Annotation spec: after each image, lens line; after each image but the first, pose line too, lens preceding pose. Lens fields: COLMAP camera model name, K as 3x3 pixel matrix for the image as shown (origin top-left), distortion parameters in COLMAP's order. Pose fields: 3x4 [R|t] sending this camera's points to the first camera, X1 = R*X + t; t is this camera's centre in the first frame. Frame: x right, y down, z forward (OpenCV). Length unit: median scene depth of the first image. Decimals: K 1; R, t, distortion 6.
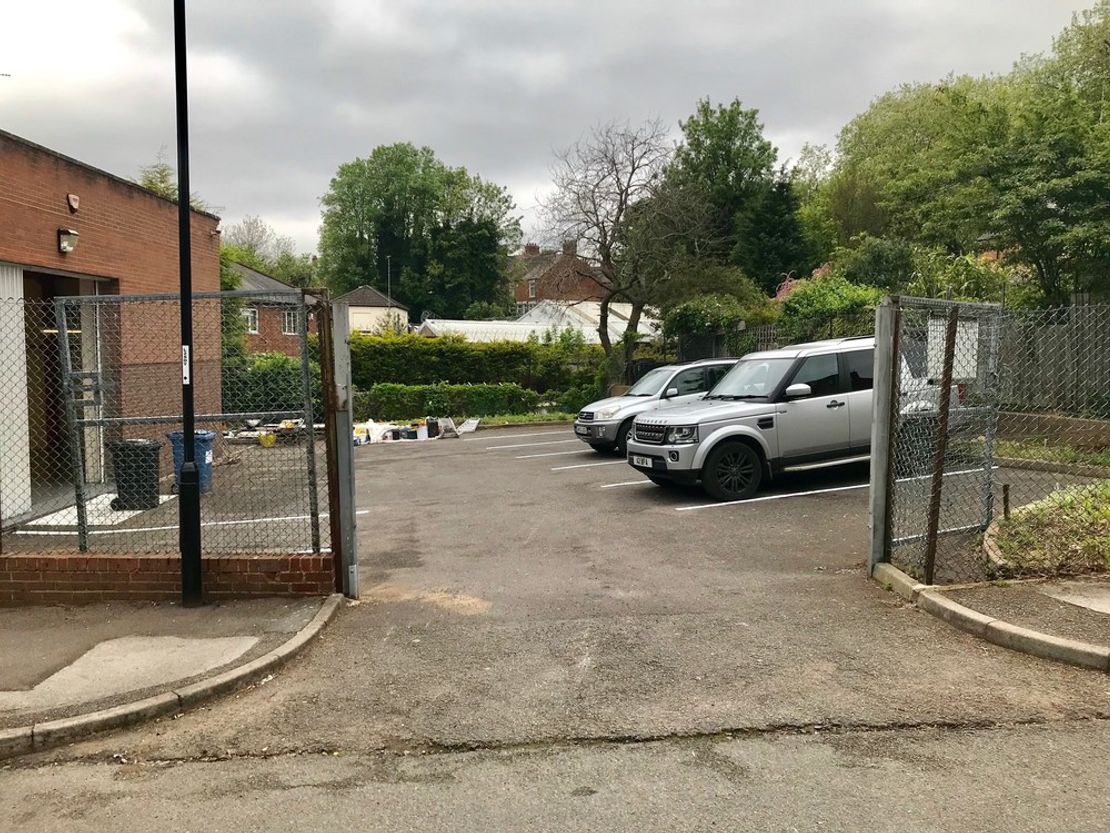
lens RADIAL K [[901.7, 0, 555.0], [0, 901.7, 416.5], [0, 0, 1]] dist [0.025084, -0.011952]
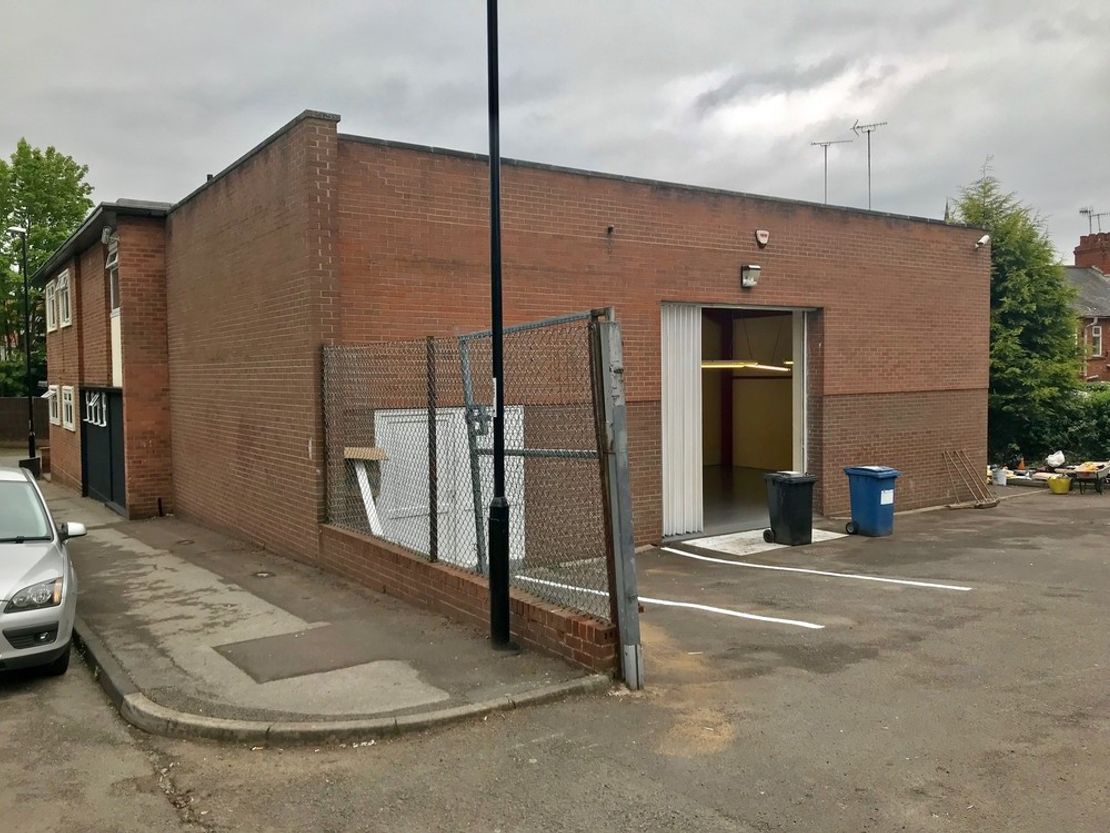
lens RADIAL K [[901.7, 0, 555.0], [0, 901.7, 416.5], [0, 0, 1]] dist [0.025084, -0.011952]
pose [[0.535040, 0.019553, -0.844600, 0.409048], [-0.046092, 0.998919, -0.006073, -0.030674], [0.843568, 0.042178, 0.535363, 0.495984]]
